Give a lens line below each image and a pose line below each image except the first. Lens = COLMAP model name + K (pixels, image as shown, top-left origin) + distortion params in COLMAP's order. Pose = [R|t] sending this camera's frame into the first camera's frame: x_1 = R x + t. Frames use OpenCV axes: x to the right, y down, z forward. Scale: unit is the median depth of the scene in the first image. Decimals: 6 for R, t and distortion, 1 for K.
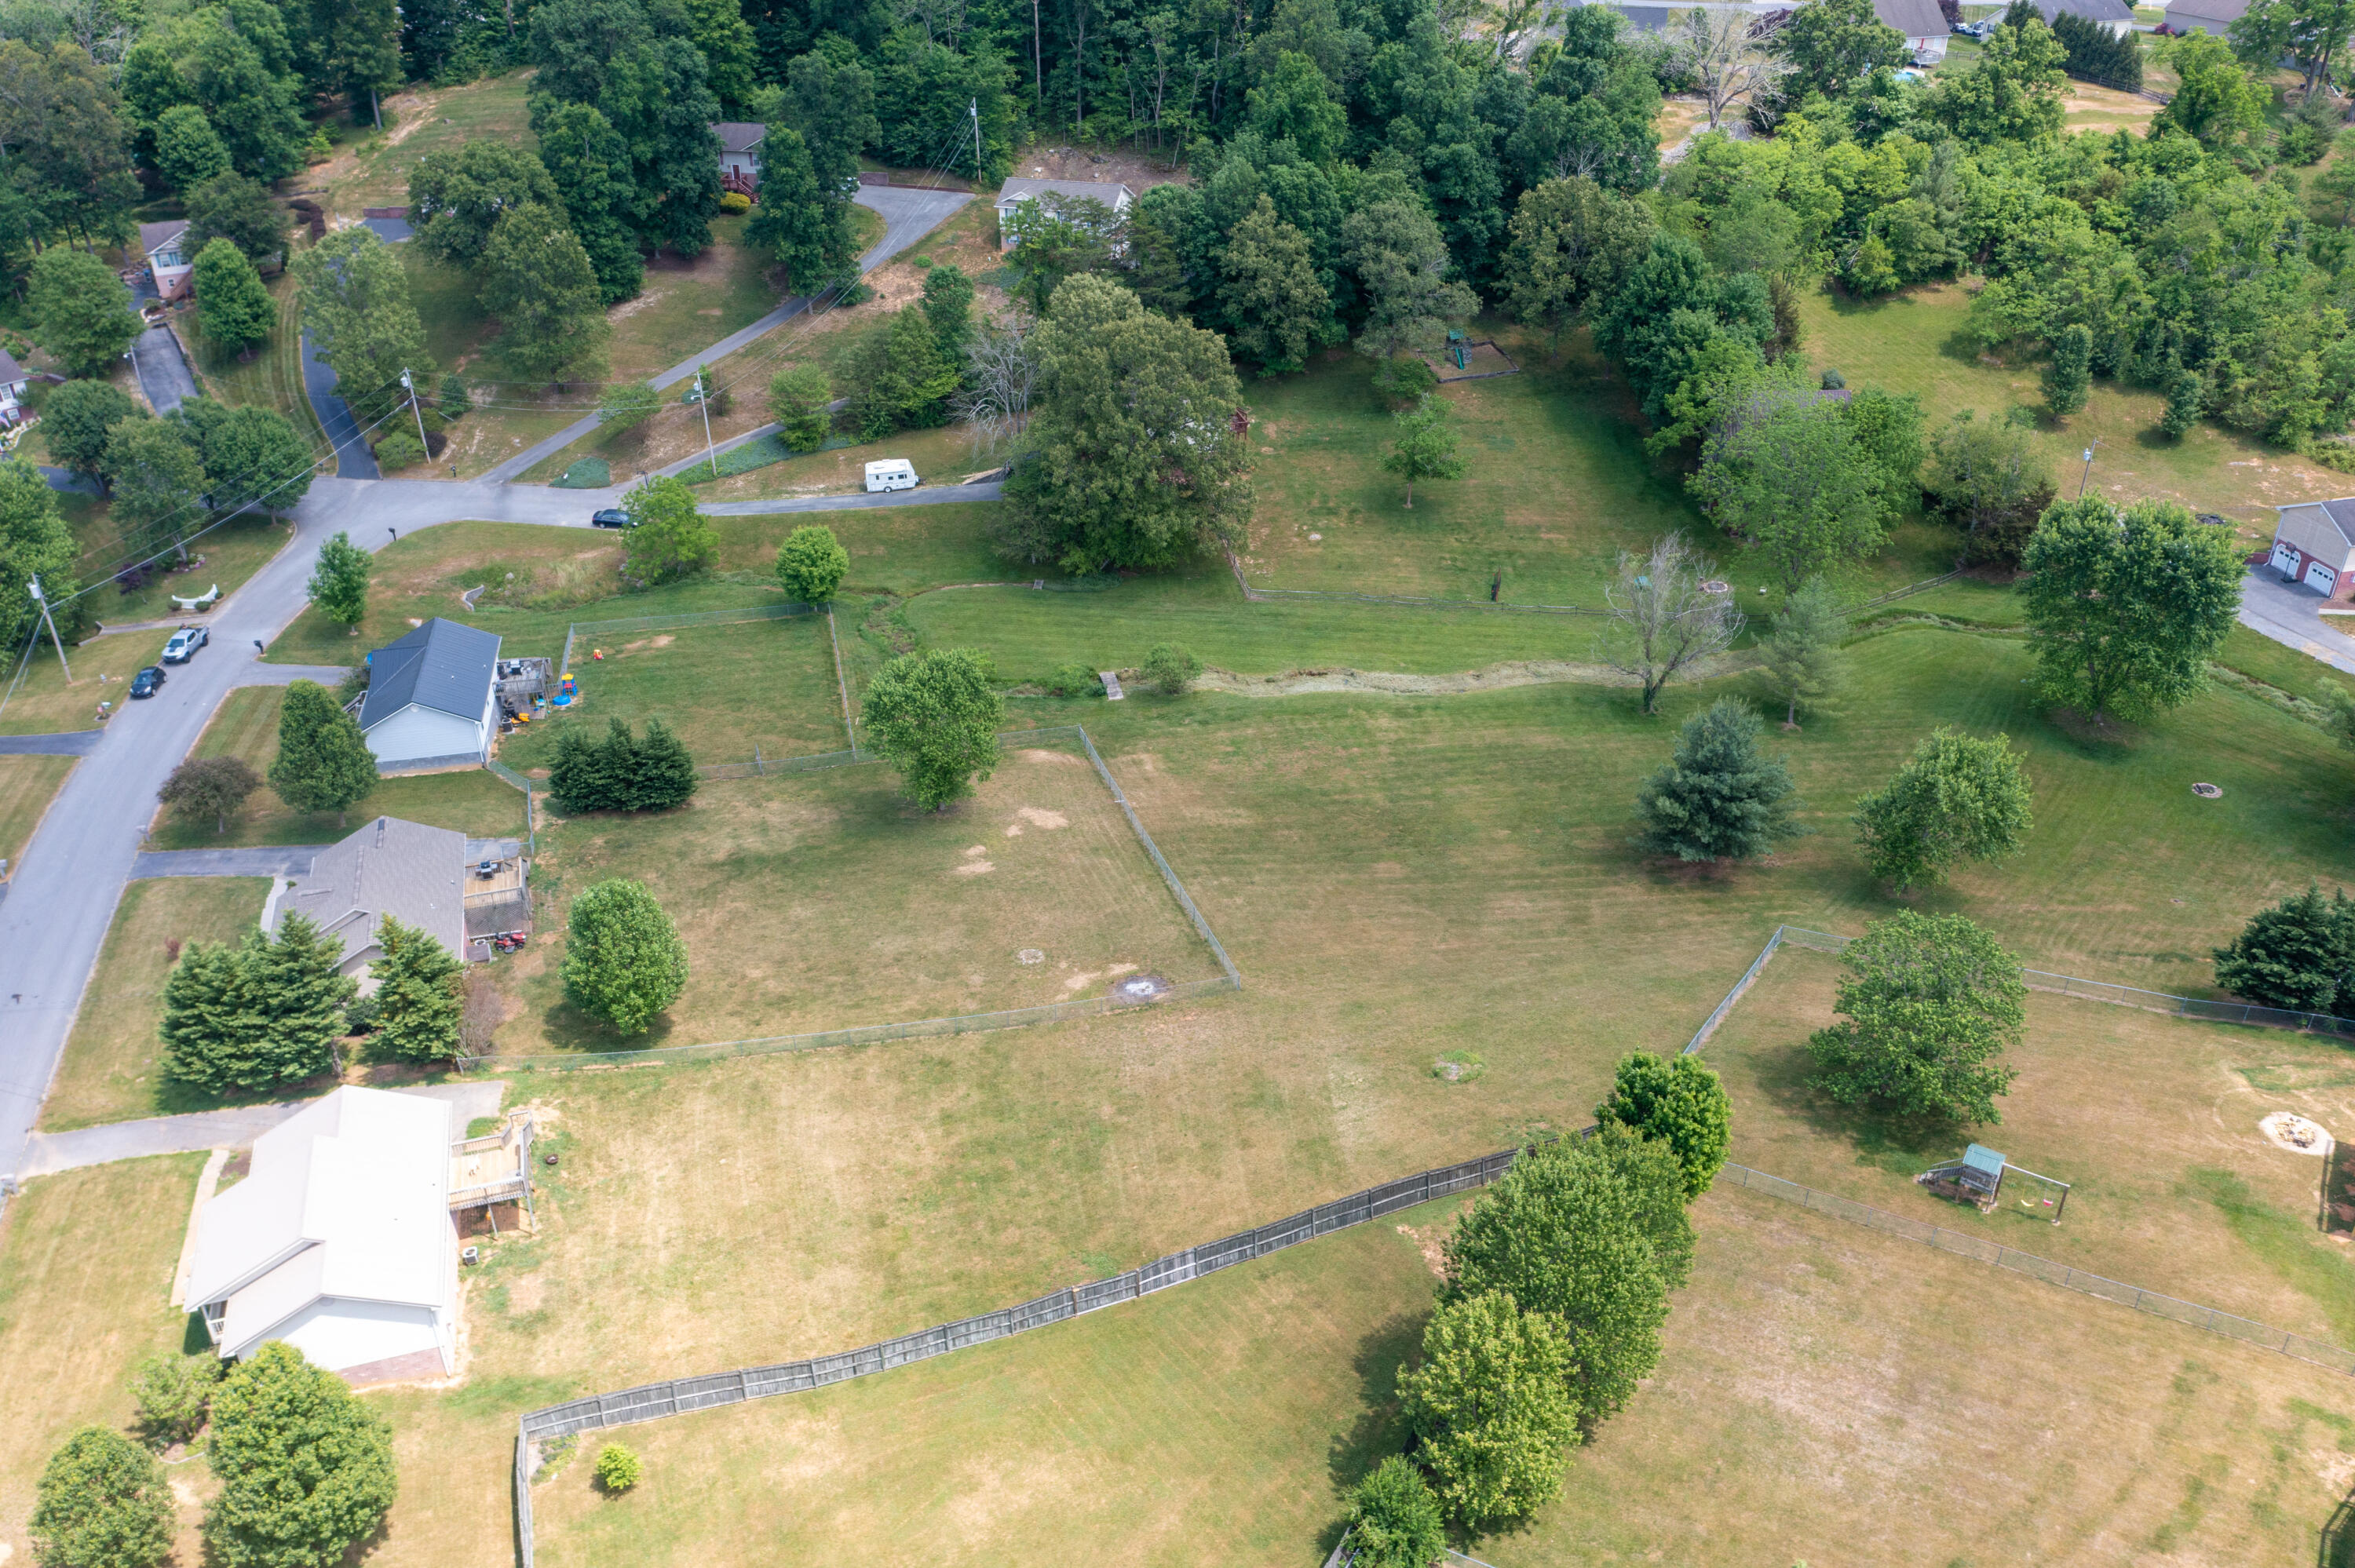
lens RADIAL K [[1876.5, 0, 1180.9], [0, 1876.5, 782.4], [0, 0, 1]] dist [-0.003597, 0.002854]
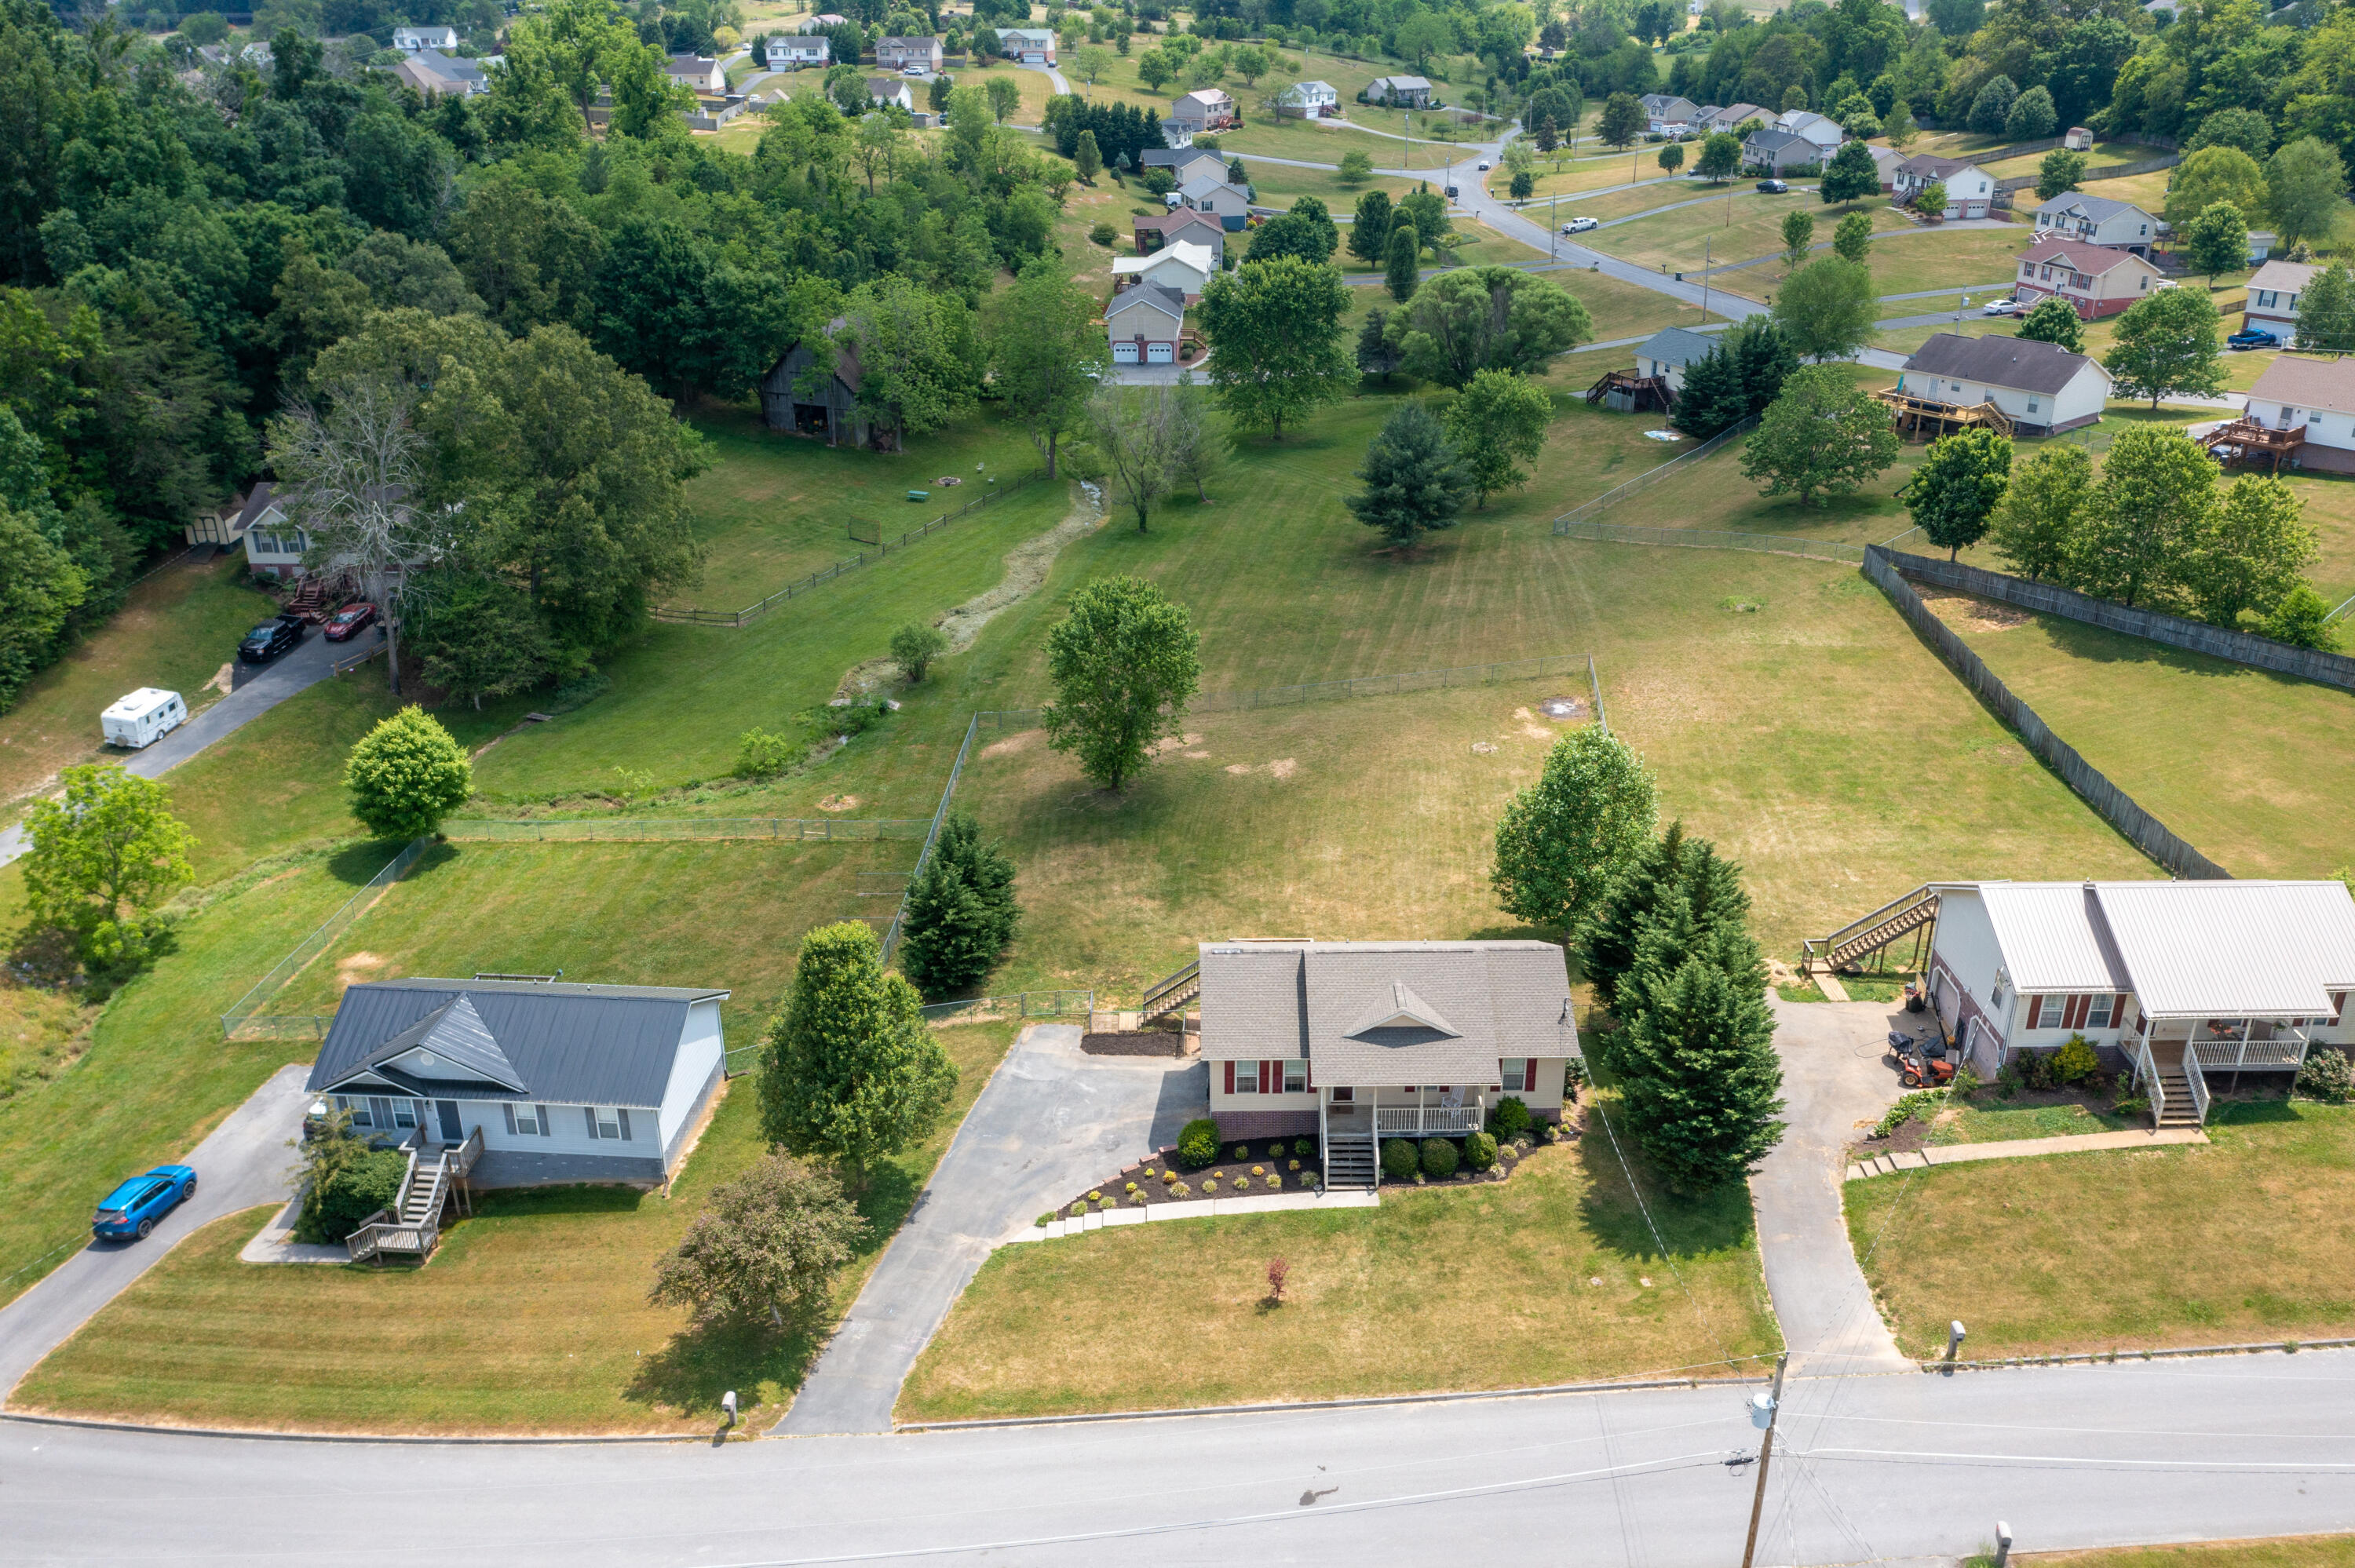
lens RADIAL K [[1878.1, 0, 1180.8], [0, 1878.1, 785.3], [0, 0, 1]] dist [-0.001919, 0.003042]
pose [[0.294154, -0.384158, 0.875155, -0.640153], [0.490898, 0.846383, 0.206530, -0.108664], [-0.820057, 0.368860, 0.437549, 0.471848]]
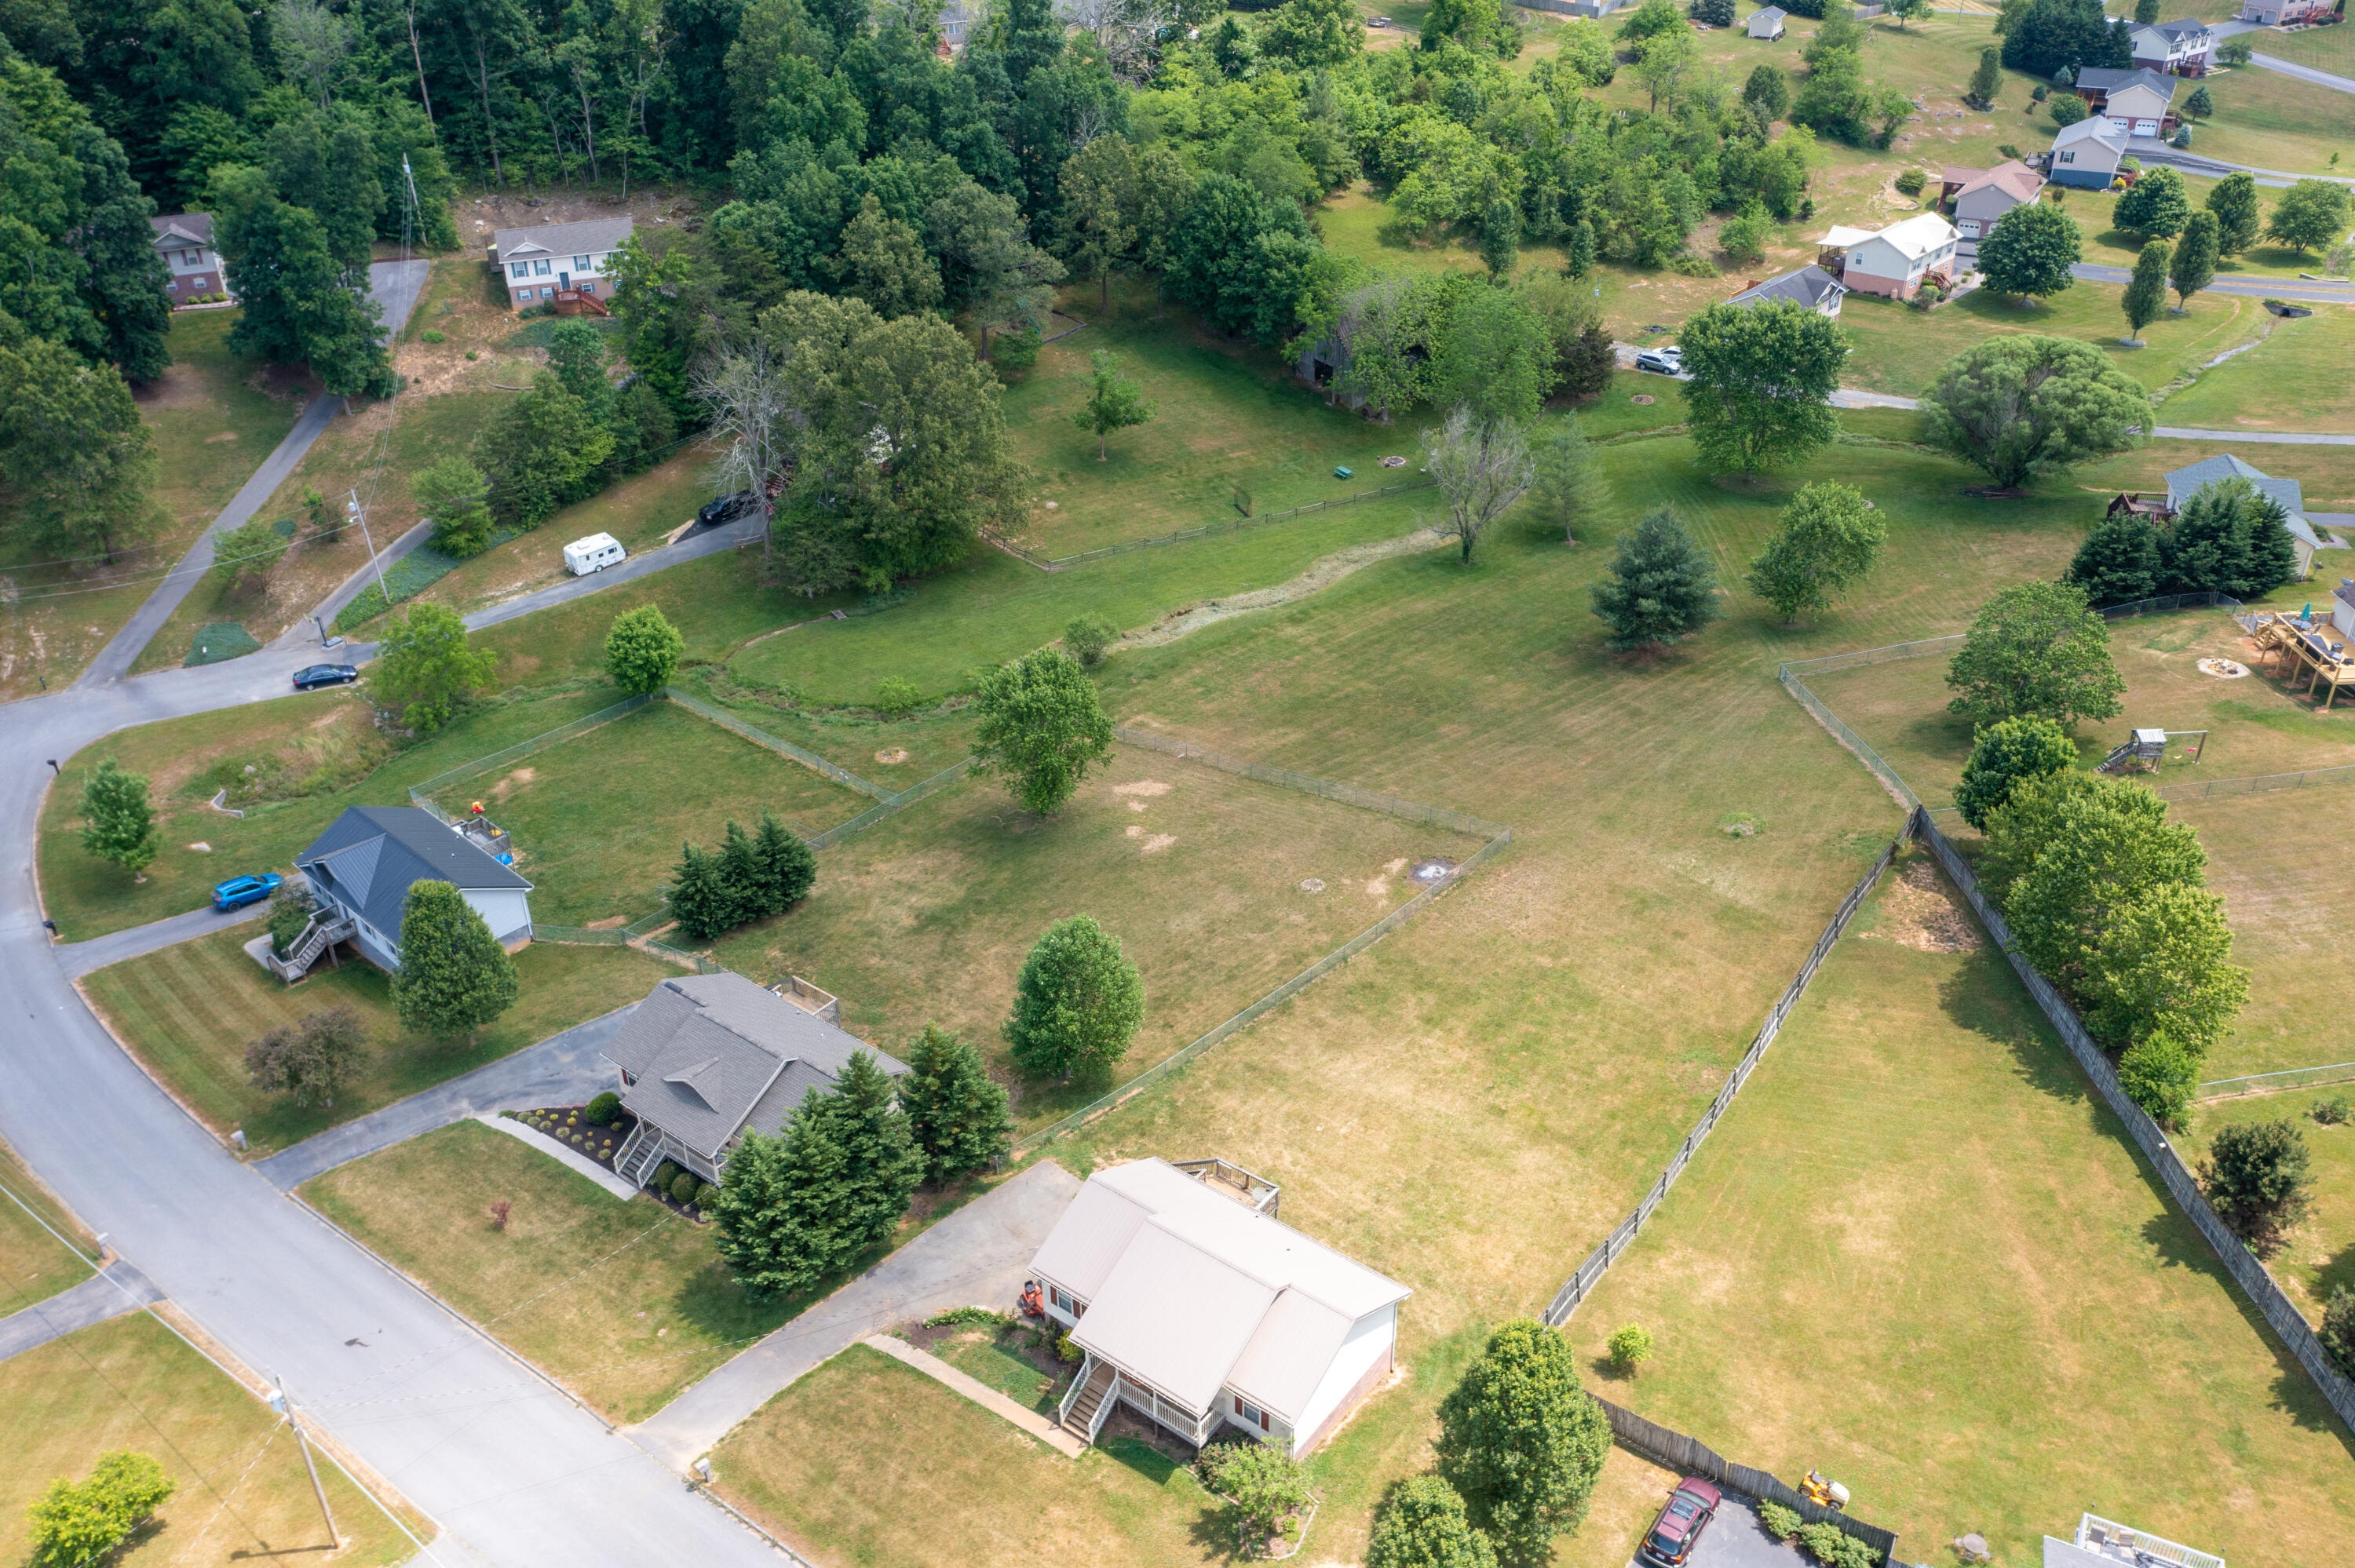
lens RADIAL K [[1873.0, 0, 1186.7], [0, 1873.0, 786.6], [0, 0, 1]] dist [-0.002267, 0.004972]
pose [[0.821598, -0.301260, 0.483961, -0.412315], [0.303419, 0.949810, 0.076146, -0.039598], [-0.482611, 0.084282, 0.871770, 0.080012]]
